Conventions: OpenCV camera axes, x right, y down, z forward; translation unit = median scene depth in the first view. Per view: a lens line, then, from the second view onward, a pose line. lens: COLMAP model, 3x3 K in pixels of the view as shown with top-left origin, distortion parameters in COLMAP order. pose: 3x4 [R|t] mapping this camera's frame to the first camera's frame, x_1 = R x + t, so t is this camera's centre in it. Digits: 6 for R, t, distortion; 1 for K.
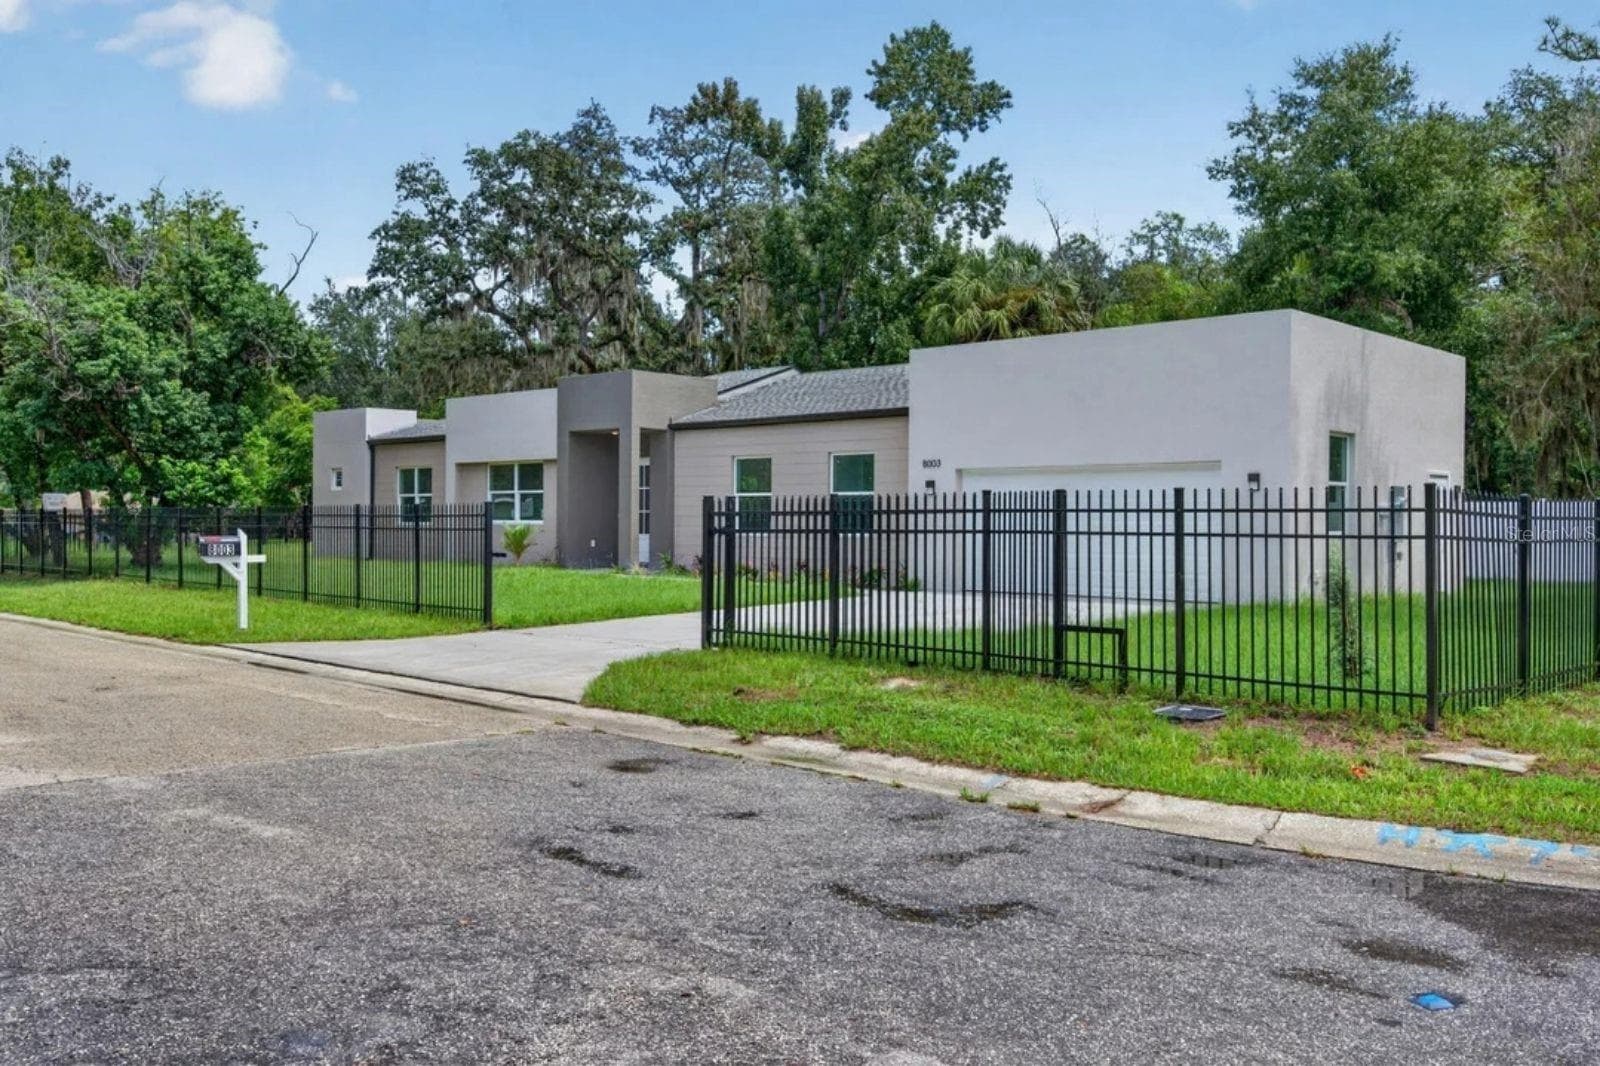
lens RADIAL K [[1359.7, 0, 800.0], [0, 1359.7, 533.0], [0, 0, 1]] dist [0.002011, -0.005517]
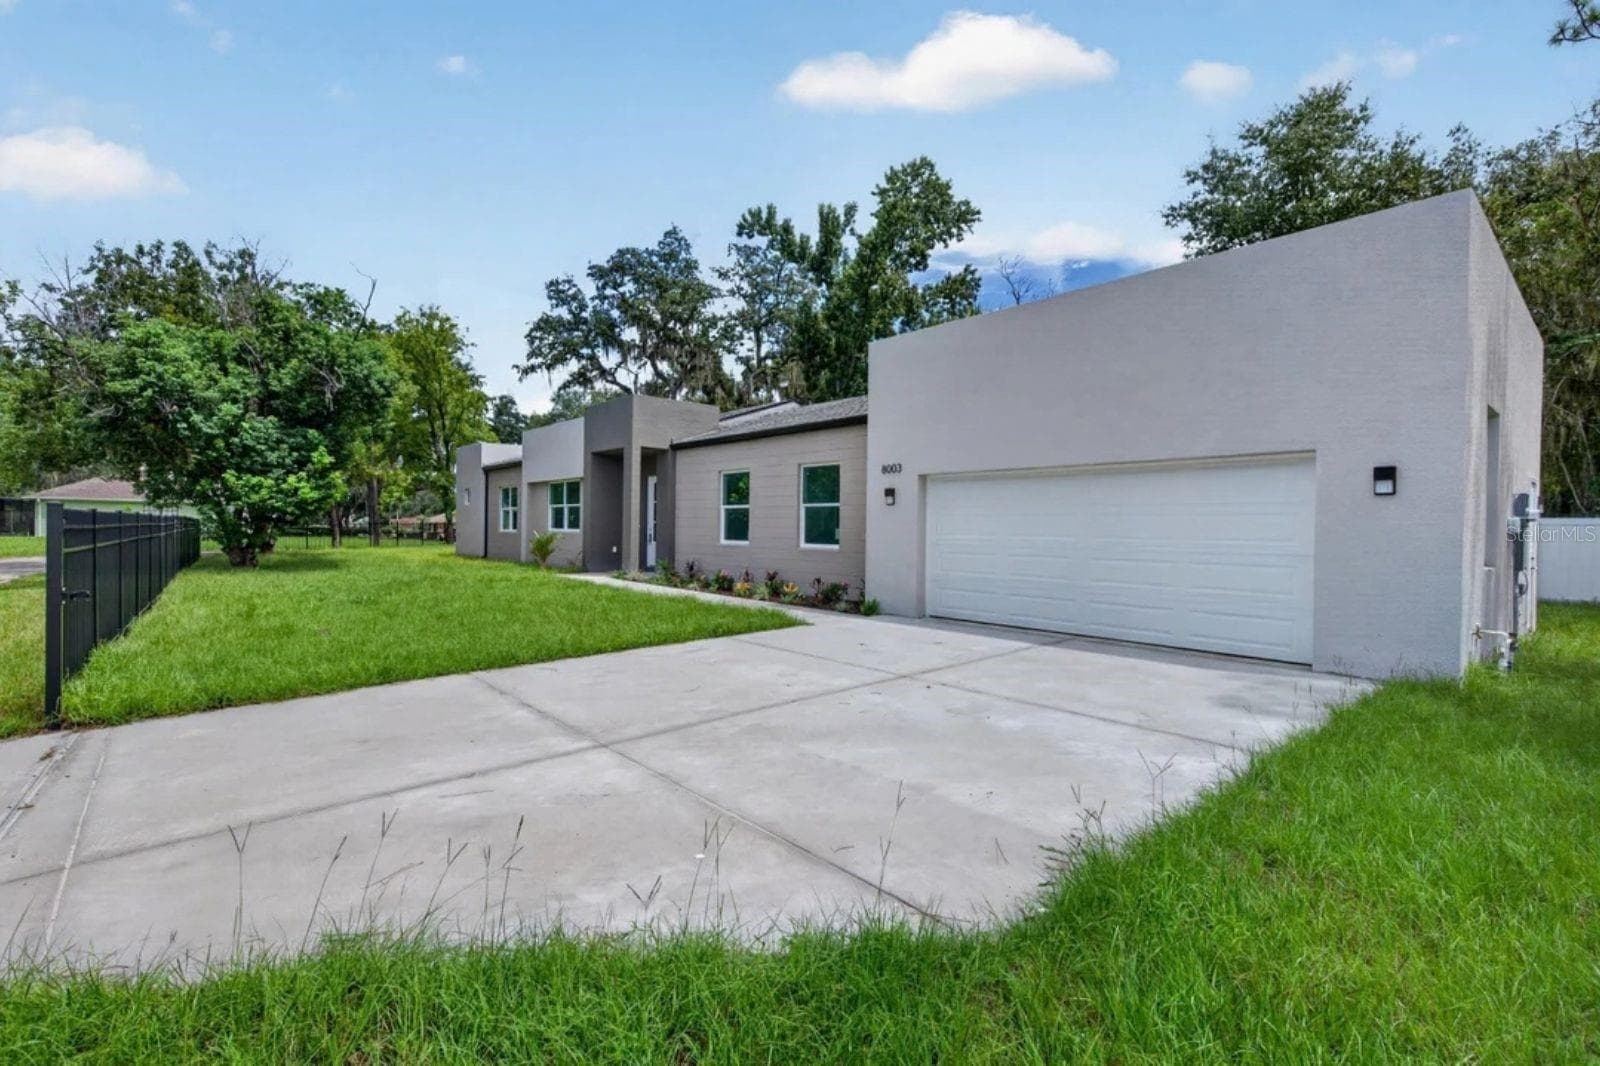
lens RADIAL K [[715.5, 0, 800.0], [0, 715.5, 533.0], [0, 0, 1]] dist [0.009777, -0.000158]
pose [[0.996184, 0.006726, -0.087022, 0.046418], [-0.006808, 0.999977, -0.000637, -0.005439], [0.087015, 0.001227, 0.996206, 0.316897]]
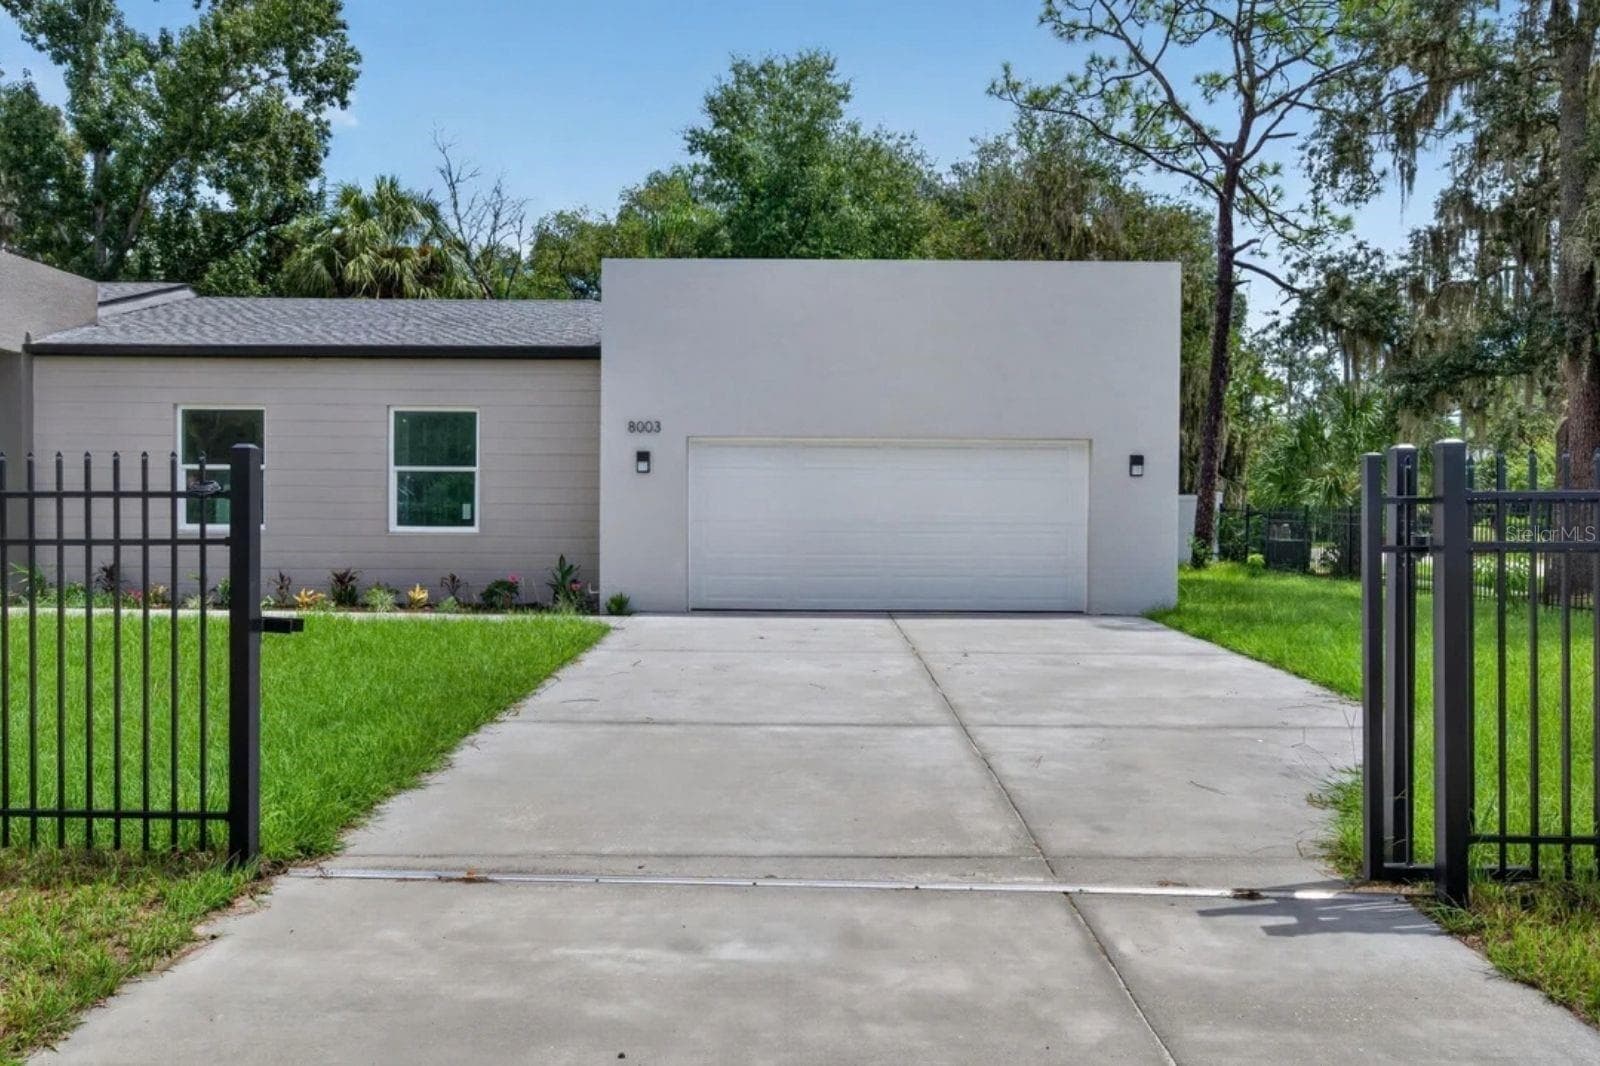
lens RADIAL K [[1070.8, 0, 794.3], [0, 1070.8, 534.1], [0, 0, 1]] dist [0.001254, -0.002495]
pose [[0.725784, -0.014014, 0.687780, -0.132546], [0.003224, 0.999851, 0.016971, -0.003543], [-0.687915, -0.010100, 0.725721, 0.326837]]
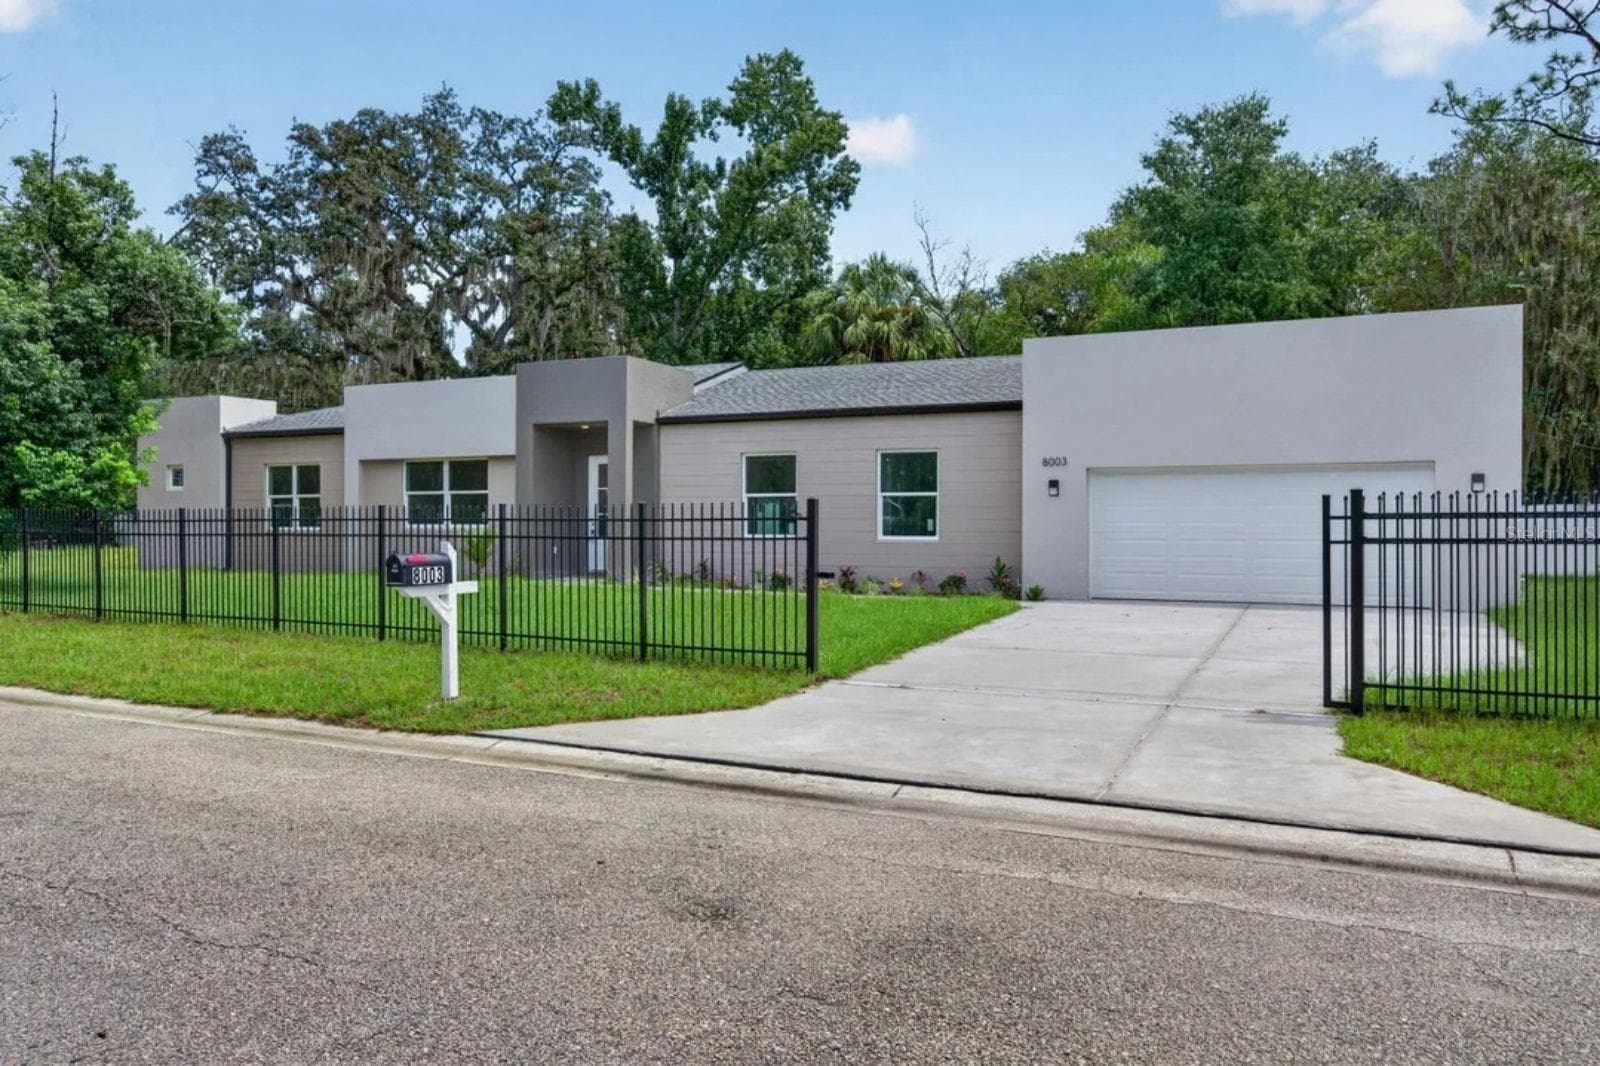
lens RADIAL K [[1112.9, 0, 804.1], [0, 1112.9, 530.1], [0, 0, 1]] dist [-0.005024, 0.002162]
pose [[0.947413, -0.006027, 0.319955, -0.182883], [0.006752, 0.999977, -0.001158, -0.002835], [-0.319941, 0.003257, 0.947432, 0.198867]]
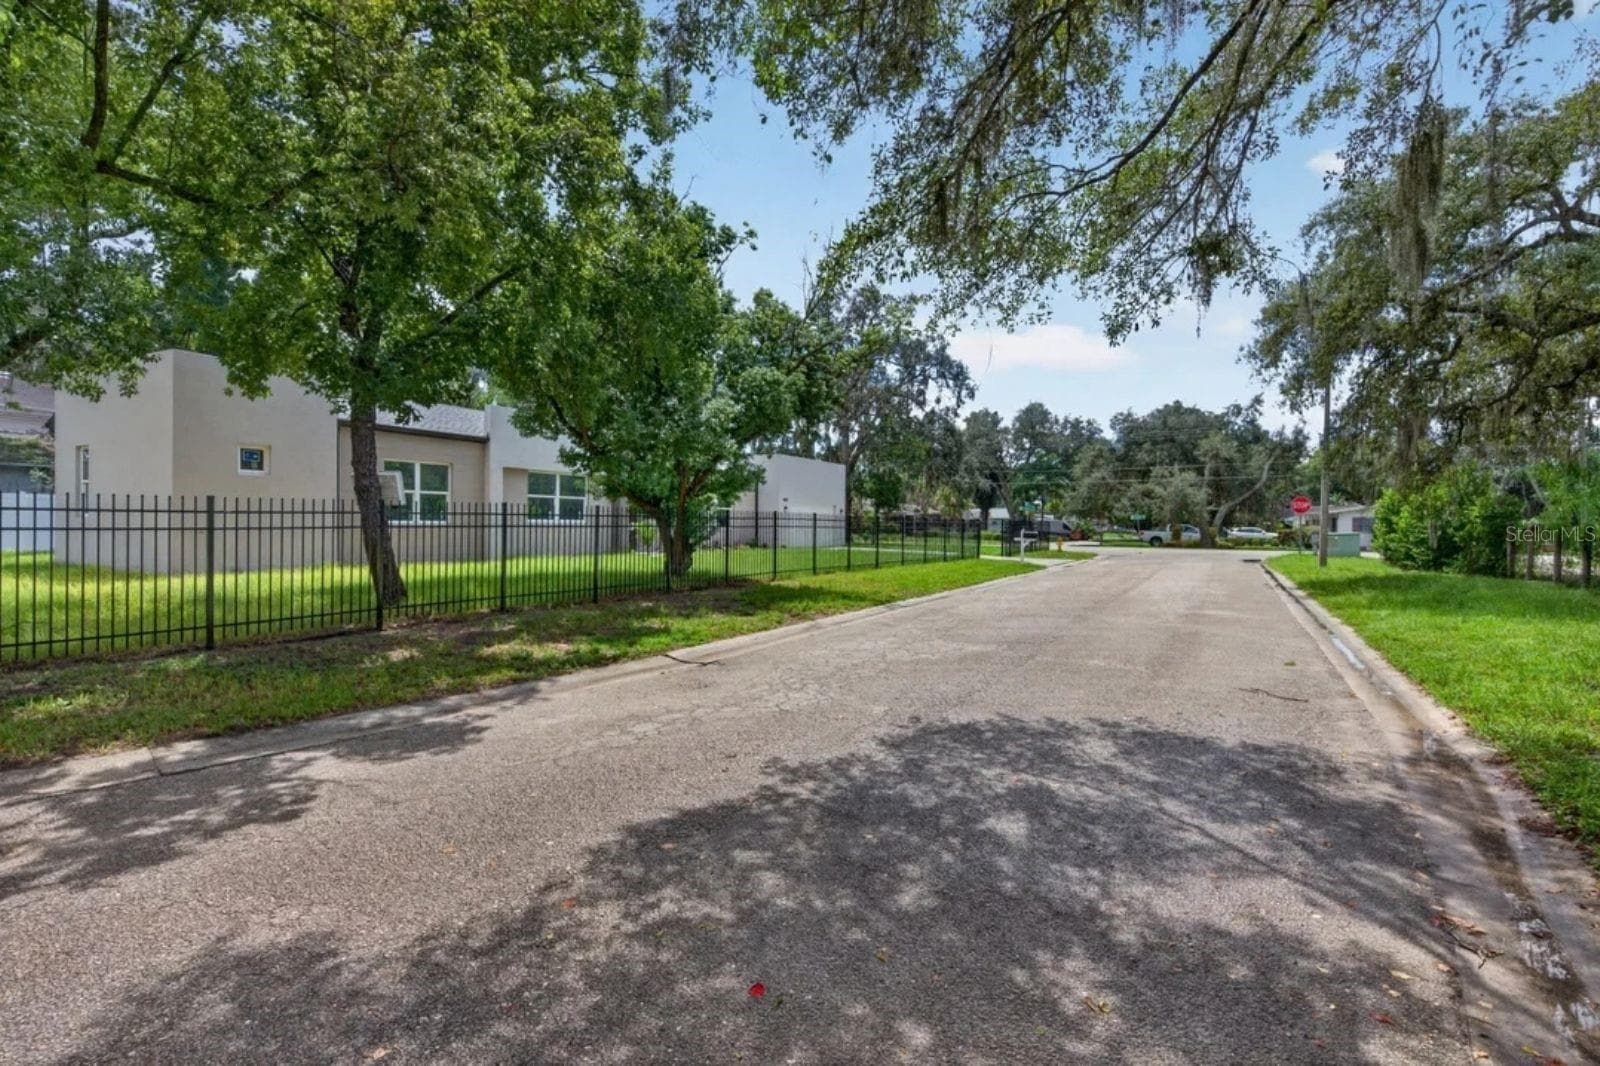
lens RADIAL K [[800.3, 0, 800.0], [0, 800.3, 533.0], [0, 0, 1]] dist [-0.003804, -0.000241]
pose [[-0.270460, -0.013714, 0.962633, -0.805060], [0.001449, 0.999892, 0.014652, -0.006619], [-0.962730, 0.005358, -0.270411, 0.818188]]
